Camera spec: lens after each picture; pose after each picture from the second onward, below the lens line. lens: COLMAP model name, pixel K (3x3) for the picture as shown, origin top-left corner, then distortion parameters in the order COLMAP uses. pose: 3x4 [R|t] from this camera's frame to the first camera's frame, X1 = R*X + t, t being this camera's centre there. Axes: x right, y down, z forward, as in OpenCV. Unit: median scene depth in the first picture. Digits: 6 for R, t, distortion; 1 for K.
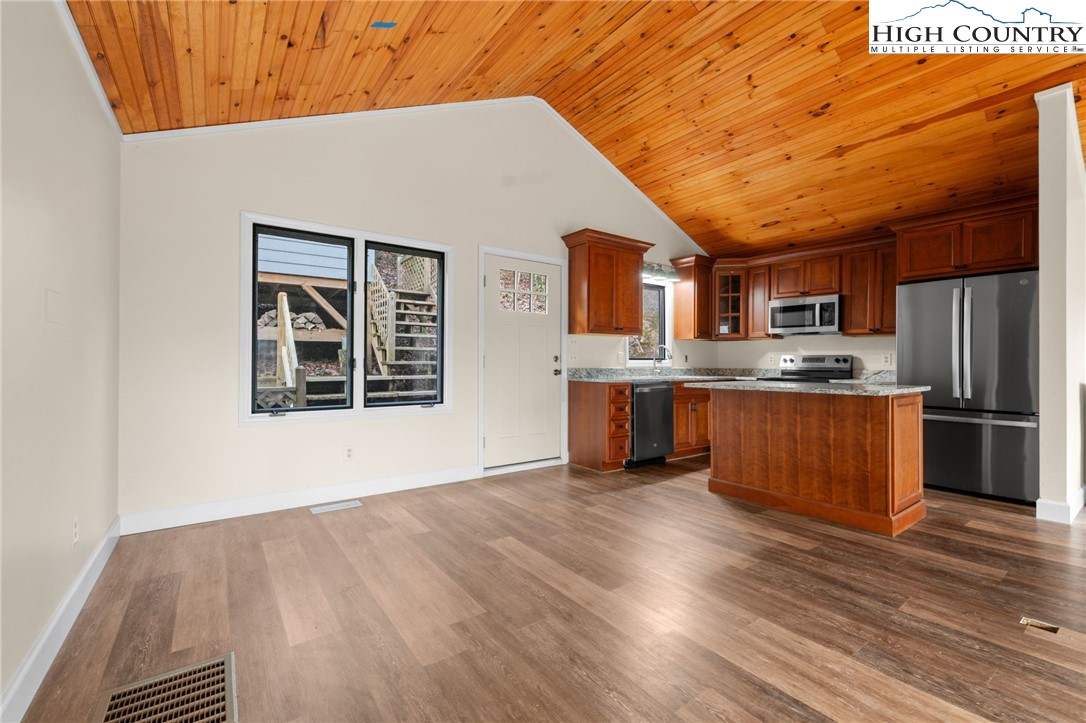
lens RADIAL K [[448.3, 0, 540.2], [0, 448.3, 362.3], [0, 0, 1]] dist [-0.004205, -0.000023]
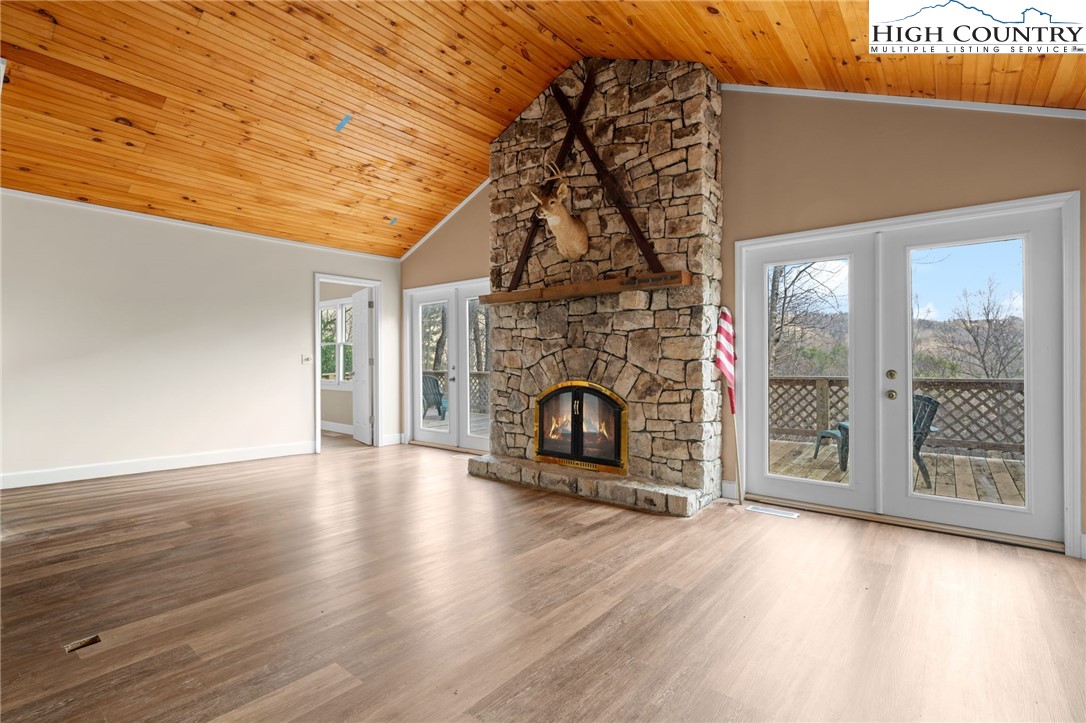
lens RADIAL K [[503.4, 0, 537.4], [0, 503.4, 356.9], [0, 0, 1]] dist [-0.002769, -0.000867]
pose [[-0.256603, 0.010196, 0.966463, -0.059338], [-0.002820, 0.999932, -0.011298, -0.002907], [-0.966513, -0.005625, -0.256557, 0.130404]]
